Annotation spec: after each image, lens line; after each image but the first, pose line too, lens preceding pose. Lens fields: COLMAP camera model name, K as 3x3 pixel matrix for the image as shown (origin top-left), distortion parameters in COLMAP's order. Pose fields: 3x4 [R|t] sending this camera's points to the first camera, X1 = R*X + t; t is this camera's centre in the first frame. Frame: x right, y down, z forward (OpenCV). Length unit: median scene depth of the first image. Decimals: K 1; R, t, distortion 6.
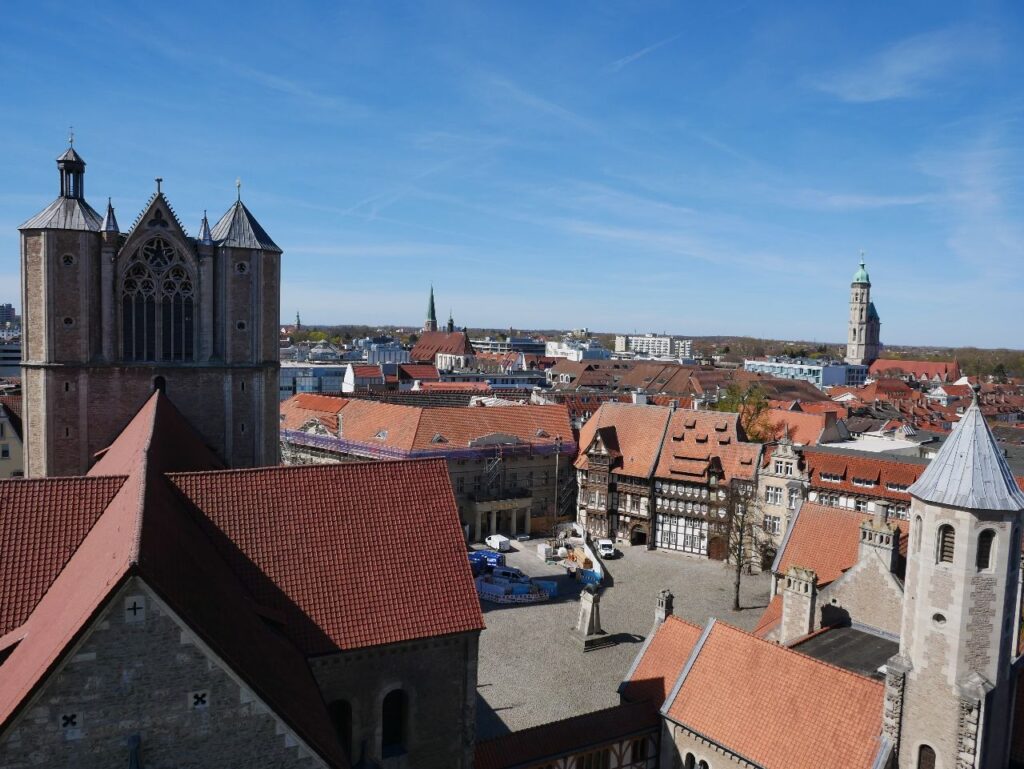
lens RADIAL K [[736.4, 0, 512.0], [0, 736.4, 384.5], [0, 0, 1]] dist [-0.036743, 0.011958]
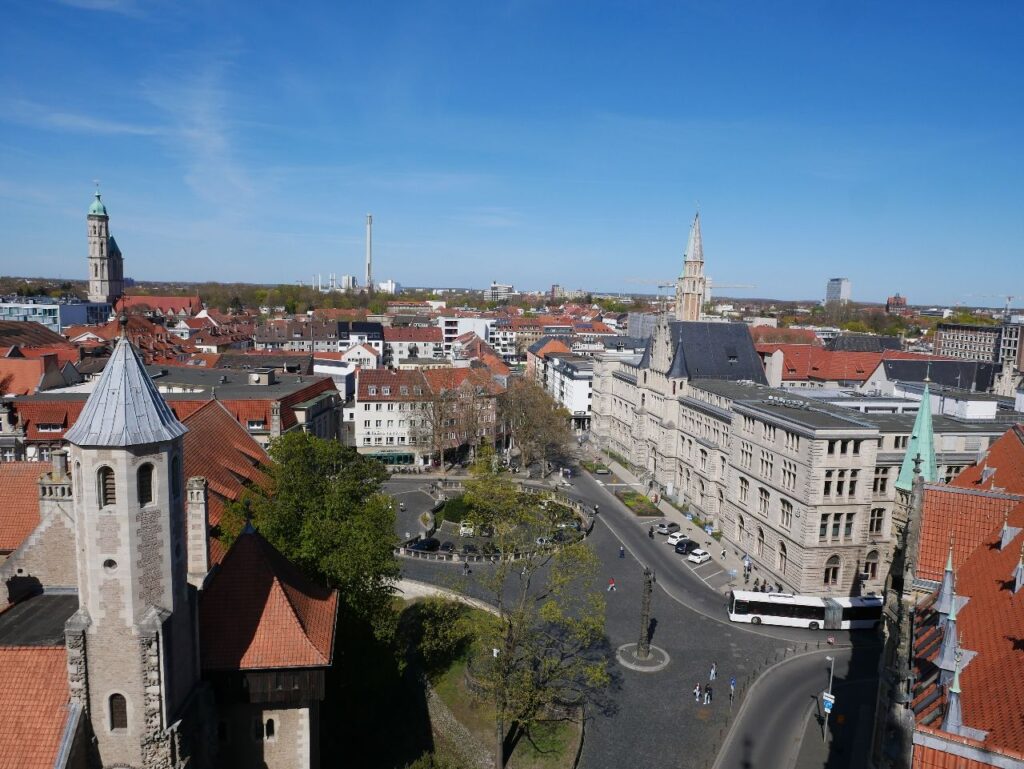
lens RADIAL K [[736.4, 0, 512.0], [0, 736.4, 384.5], [0, 0, 1]] dist [-0.036743, 0.011958]
pose [[0.593052, -0.118731, 0.796362, 0.156286], [0.049655, 0.992578, 0.111007, 0.006454], [-0.803631, -0.026290, 0.594546, 0.008615]]
